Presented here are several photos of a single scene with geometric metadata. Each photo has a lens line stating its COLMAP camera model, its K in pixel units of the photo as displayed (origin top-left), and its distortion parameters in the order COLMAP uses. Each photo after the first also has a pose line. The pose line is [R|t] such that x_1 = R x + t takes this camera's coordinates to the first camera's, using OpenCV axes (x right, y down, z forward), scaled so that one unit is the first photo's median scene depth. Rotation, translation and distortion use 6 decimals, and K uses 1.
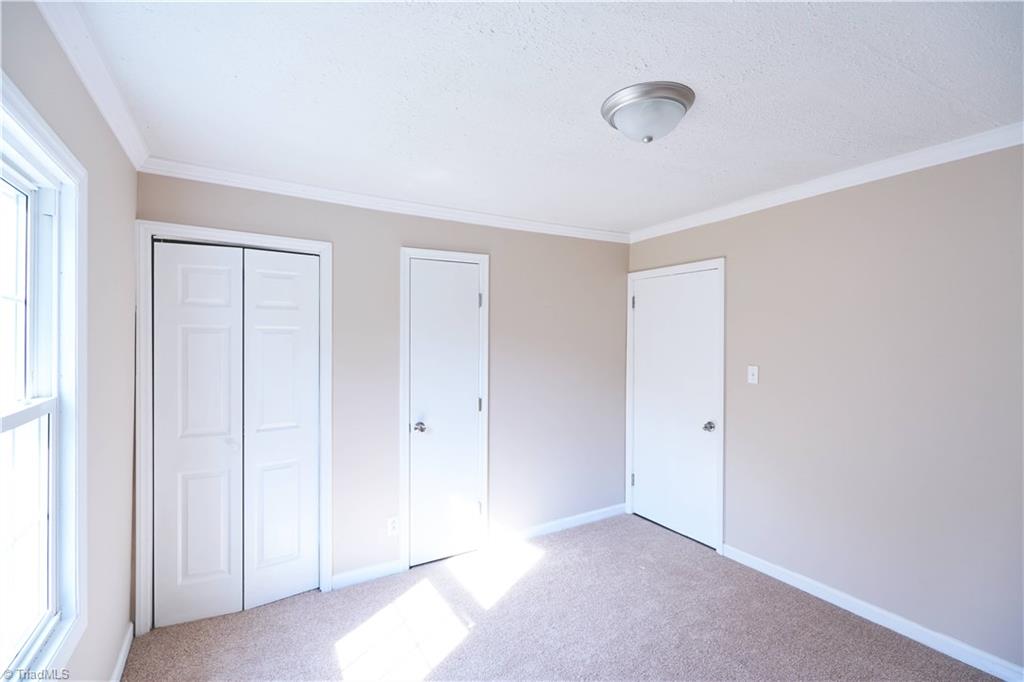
lens RADIAL K [[465.5, 0, 508.8], [0, 465.5, 341.7], [0, 0, 1]] dist [0.000007, 0.000704]
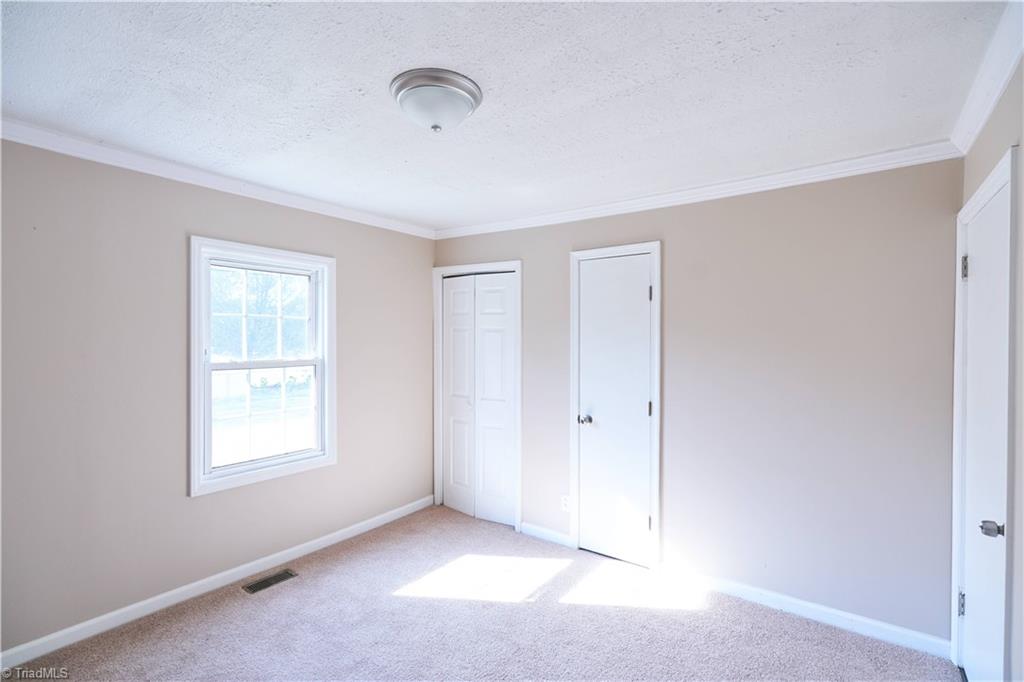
lens RADIAL K [[475.8, 0, 514.3], [0, 475.8, 345.9], [0, 0, 1]] dist [0.000577, 0.000682]
pose [[0.399710, 0.016857, -0.916487, 0.747395], [-0.012101, 0.999841, 0.013112, 0.005257], [0.916562, 0.005849, 0.399850, 0.430758]]
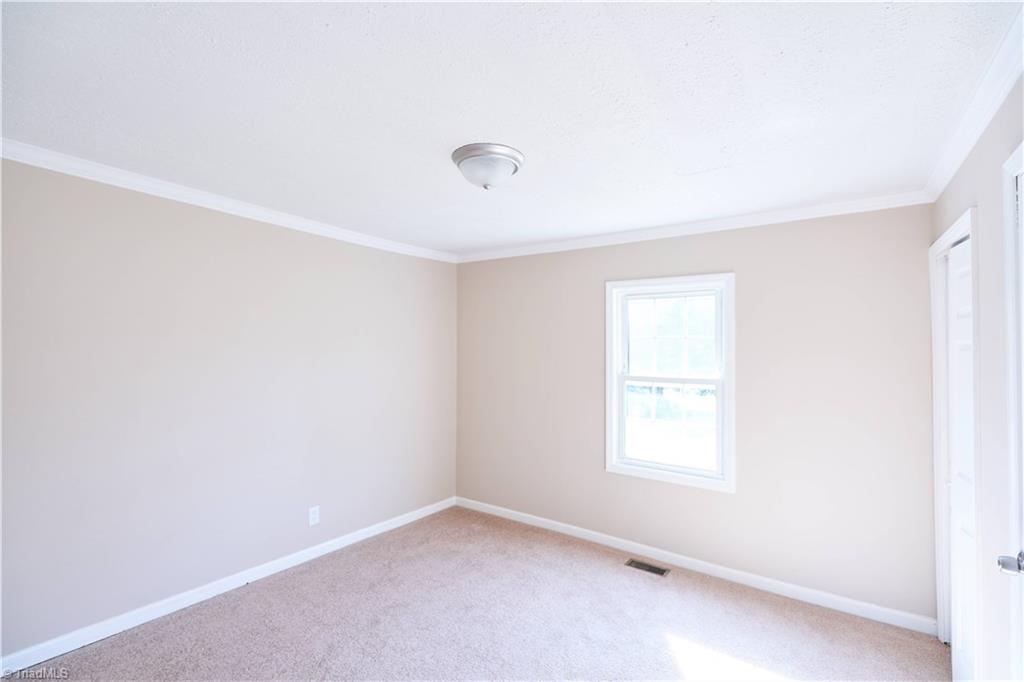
lens RADIAL K [[465.5, 0, 508.8], [0, 465.5, 341.7], [0, 0, 1]] dist [0.000007, 0.000704]
pose [[-0.914939, -0.017912, -0.403196, 0.415682], [-0.016375, 0.999840, -0.007259, -0.013096], [0.403261, -0.000039, -0.915085, 1.231580]]
